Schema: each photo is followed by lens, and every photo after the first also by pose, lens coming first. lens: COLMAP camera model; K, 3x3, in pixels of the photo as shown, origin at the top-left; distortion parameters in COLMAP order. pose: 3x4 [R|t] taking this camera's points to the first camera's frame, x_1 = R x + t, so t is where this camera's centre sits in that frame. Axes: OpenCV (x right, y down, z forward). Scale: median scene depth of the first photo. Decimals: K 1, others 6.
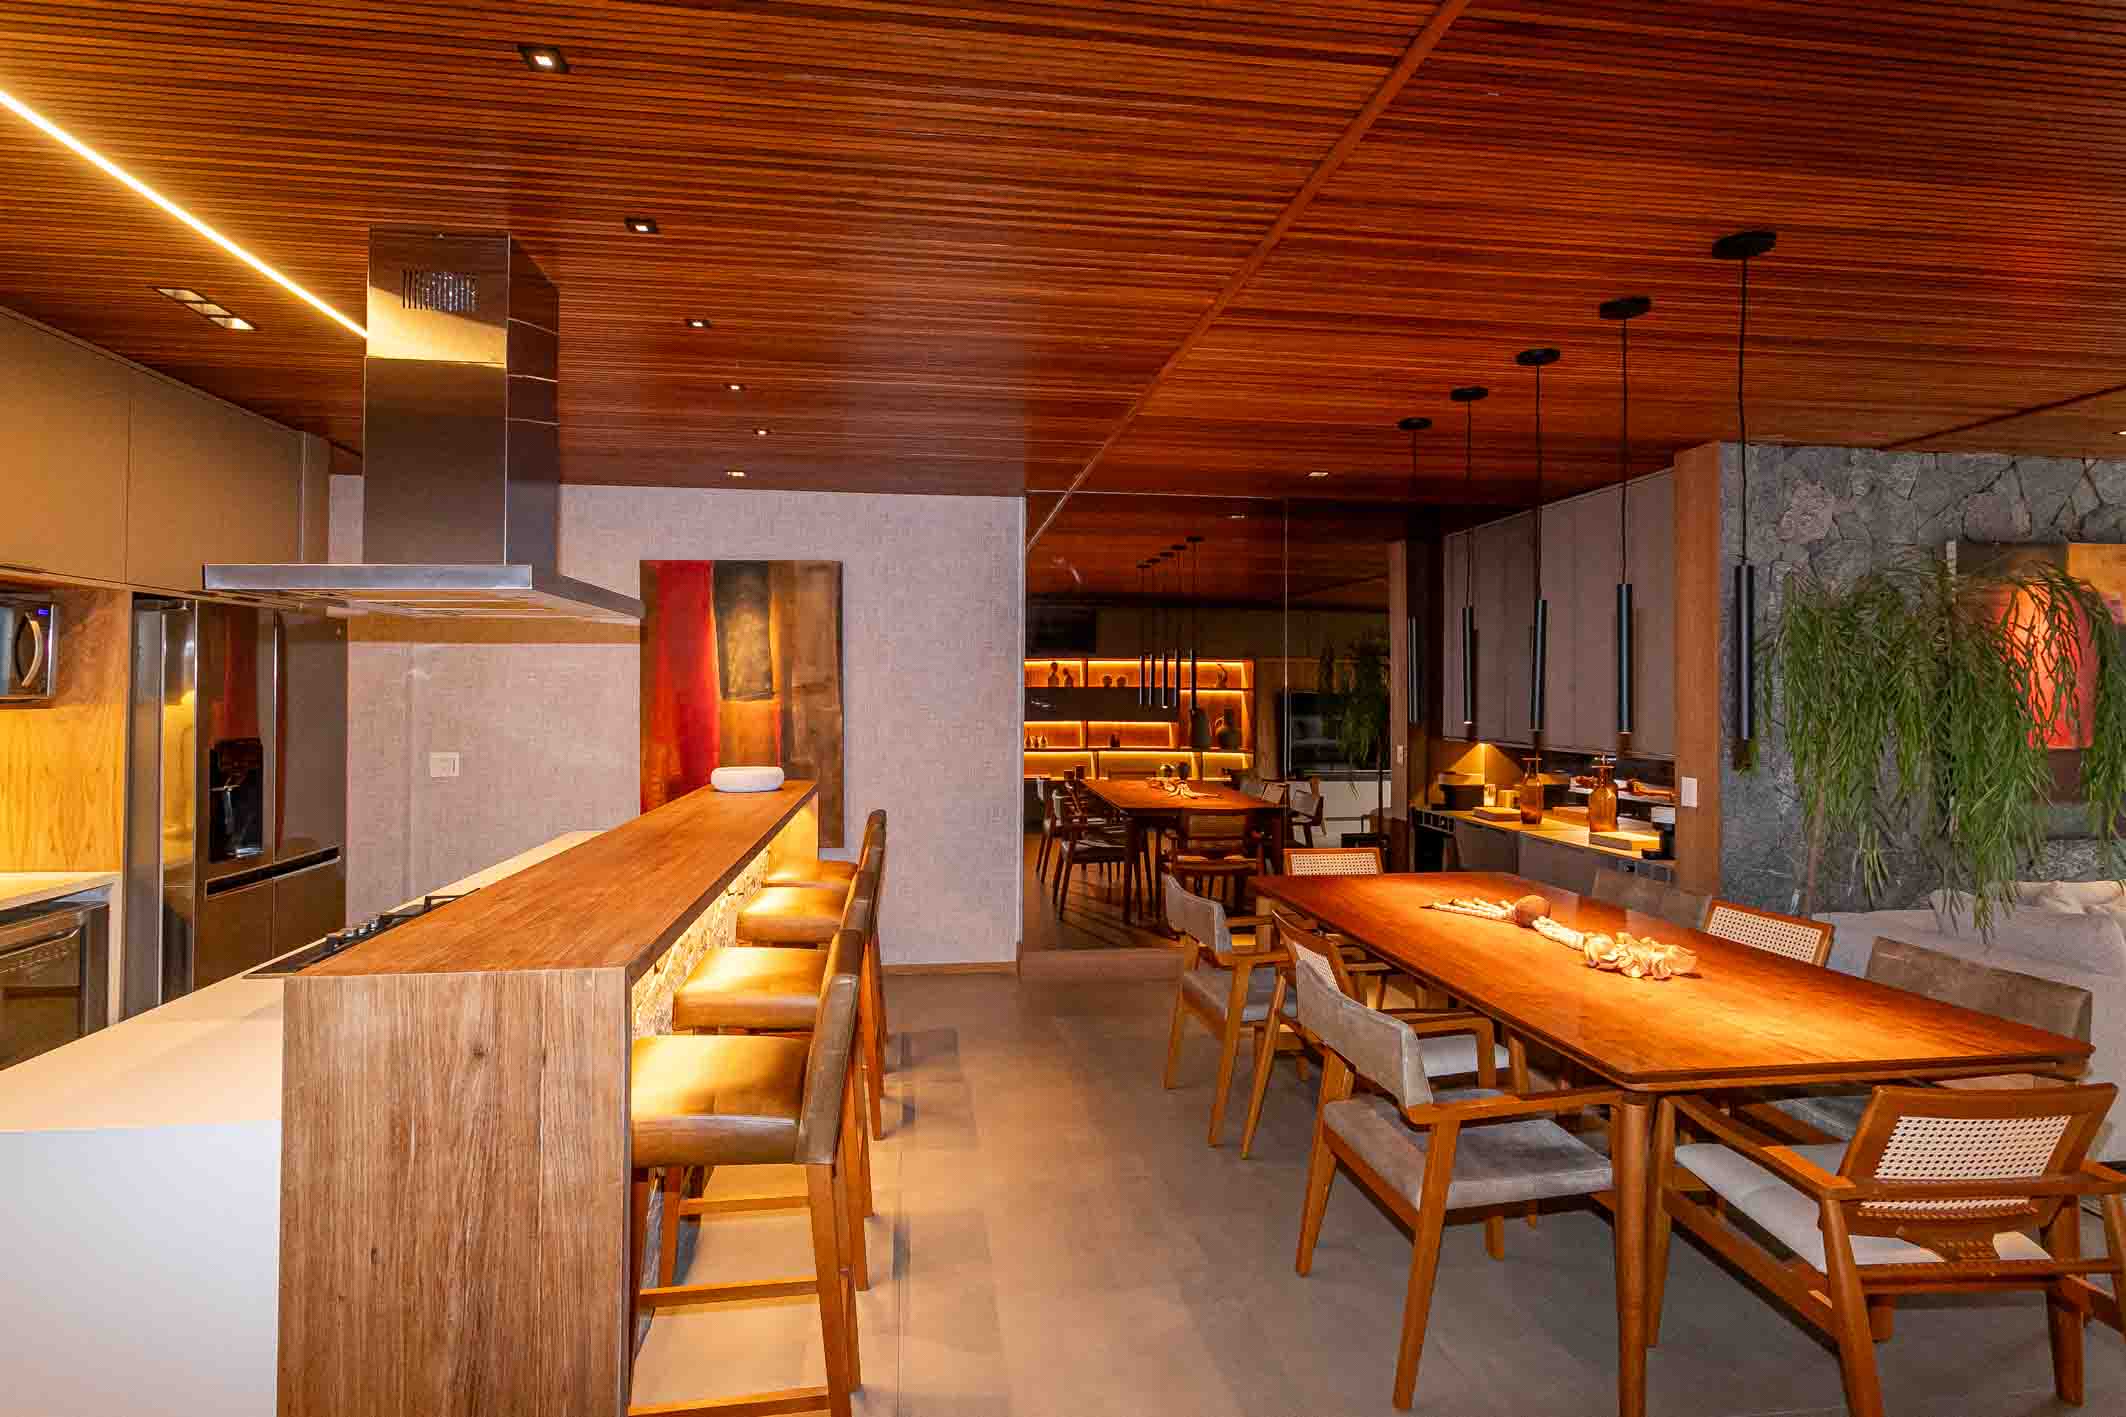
lens RADIAL K [[1012.3, 0, 1075.6], [0, 1012.3, 681.5], [0, 0, 1]] dist [-0.000074, 0.001440]
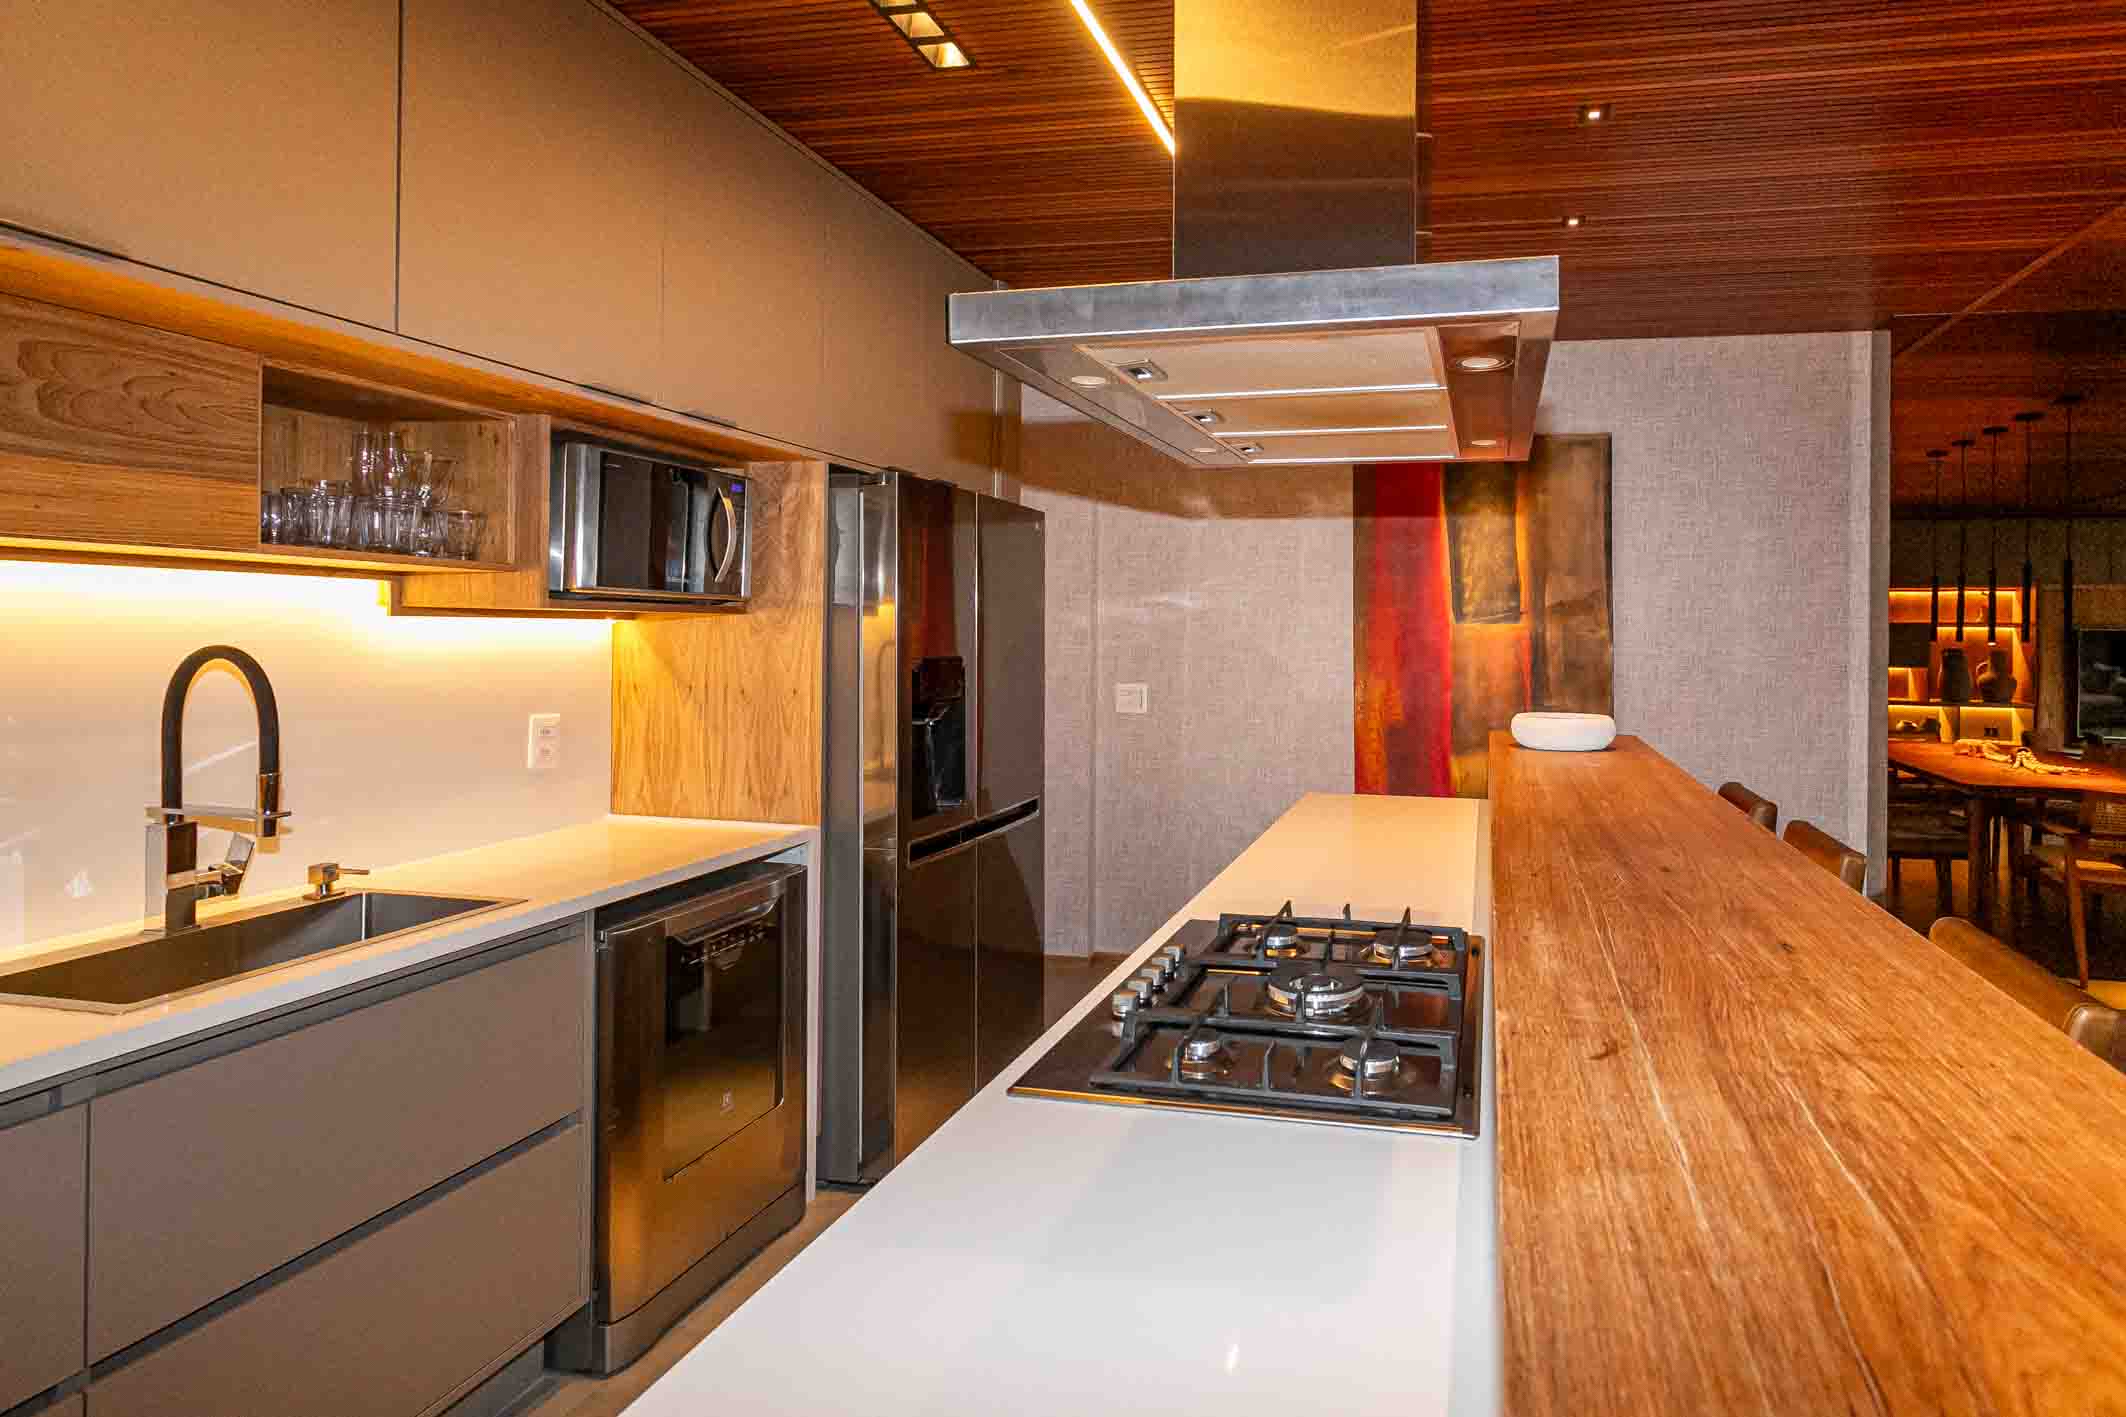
lens RADIAL K [[1062.6, 0, 1333.1], [0, 1062.6, 642.2], [0, 0, 1]] dist [-0.012073, 0.000593]
pose [[0.953108, 0.007205, -0.302543, -0.280686], [-0.002118, 0.999851, 0.017140, 0.028404], [0.302622, -0.015696, 0.952981, 0.302946]]
